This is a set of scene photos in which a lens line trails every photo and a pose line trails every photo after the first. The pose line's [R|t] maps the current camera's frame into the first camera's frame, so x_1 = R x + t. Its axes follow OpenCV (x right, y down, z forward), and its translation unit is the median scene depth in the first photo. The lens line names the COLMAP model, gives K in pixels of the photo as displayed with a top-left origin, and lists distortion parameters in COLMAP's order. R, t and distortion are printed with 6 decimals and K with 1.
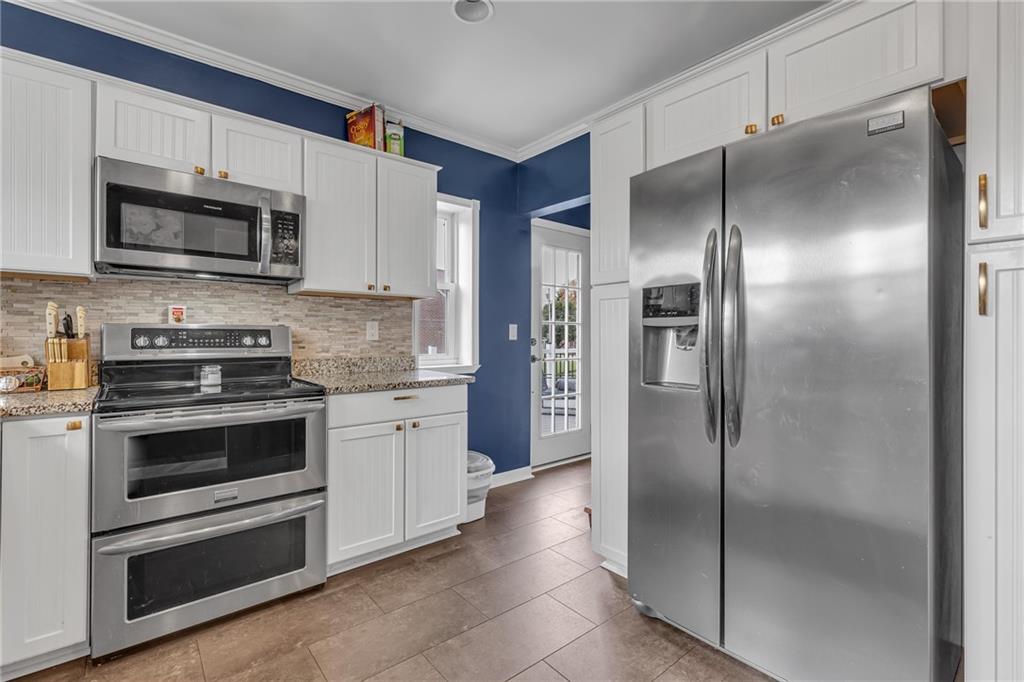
lens RADIAL K [[461.7, 0, 517.9], [0, 461.7, 336.7], [0, 0, 1]] dist [0.002341, 0.000184]
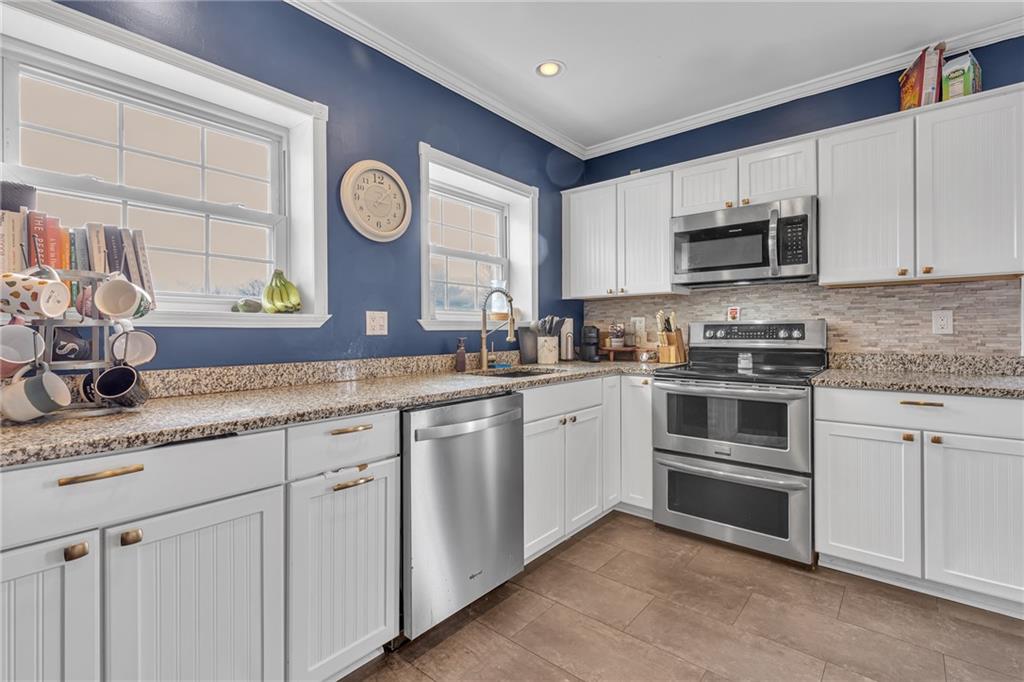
lens RADIAL K [[462.4, 0, 519.2], [0, 462.4, 331.8], [0, 0, 1]] dist [0.000987, 0.000218]
pose [[0.178466, -0.001466, -0.983945, 0.469807], [0.004440, 0.999990, -0.000685, 0.001948], [0.983936, -0.004247, 0.178470, 0.160534]]
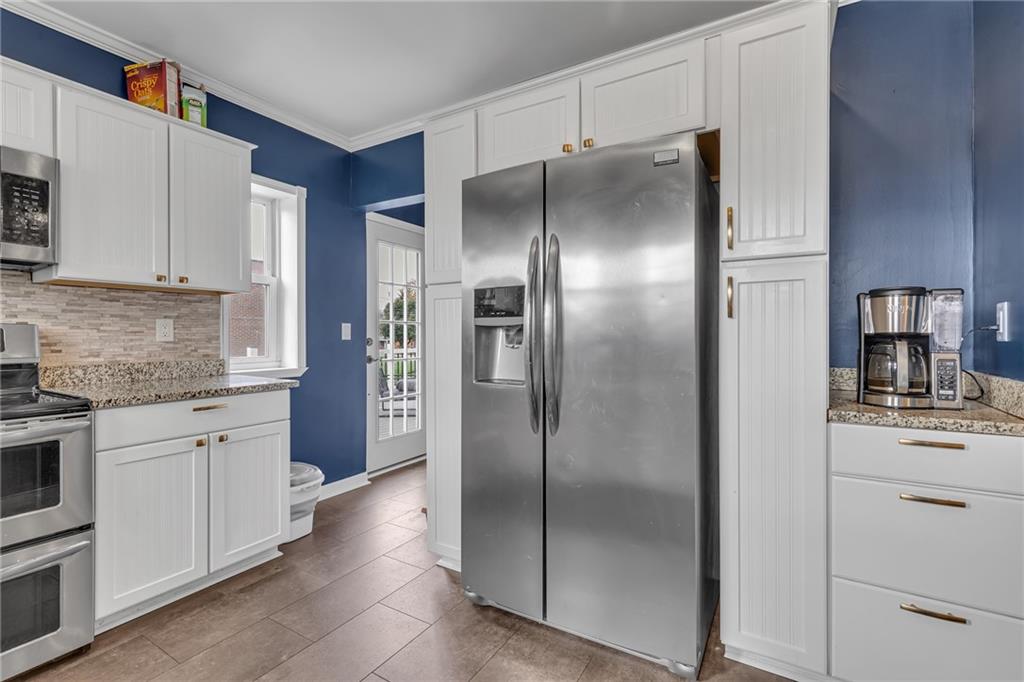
lens RADIAL K [[461.7, 0, 517.9], [0, 461.7, 336.7], [0, 0, 1]] dist [0.002341, 0.000184]
pose [[0.944670, -0.004710, 0.327988, 0.020597], [0.004202, 0.999989, 0.002258, 0.000005], [-0.327994, -0.000755, 0.944679, -0.005302]]
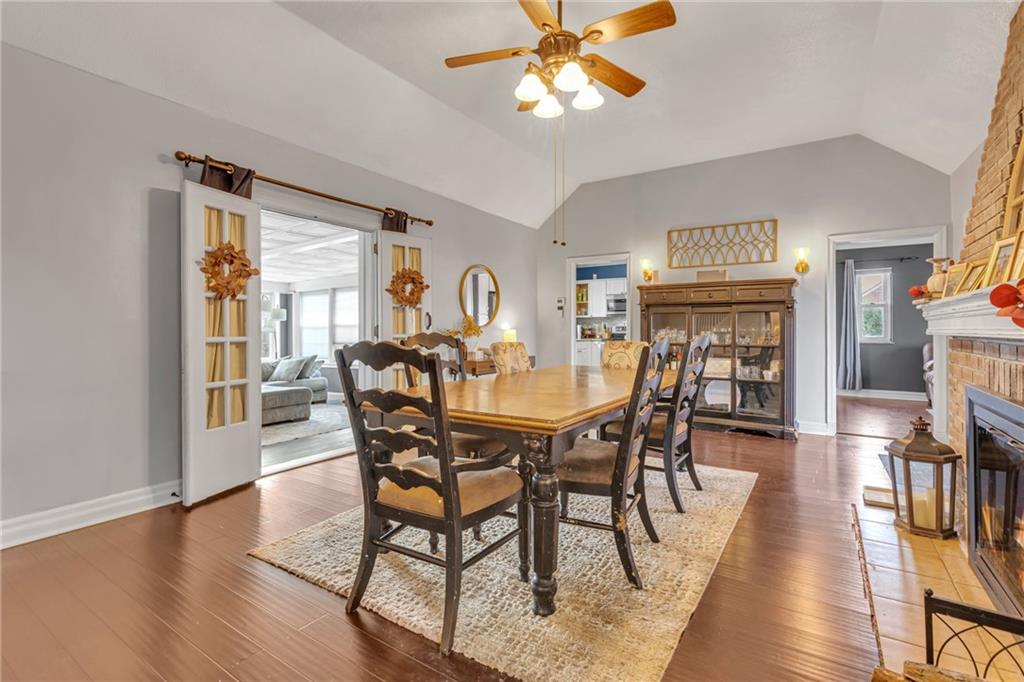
lens RADIAL K [[462.4, 0, 519.2], [0, 462.4, 331.8], [0, 0, 1]] dist [0.000987, 0.000218]
pose [[0.287995, 0.002072, -0.957630, 3.281658], [0.001755, 0.999995, 0.002692, 0.021207], [0.957630, -0.002456, 0.287990, -1.265292]]
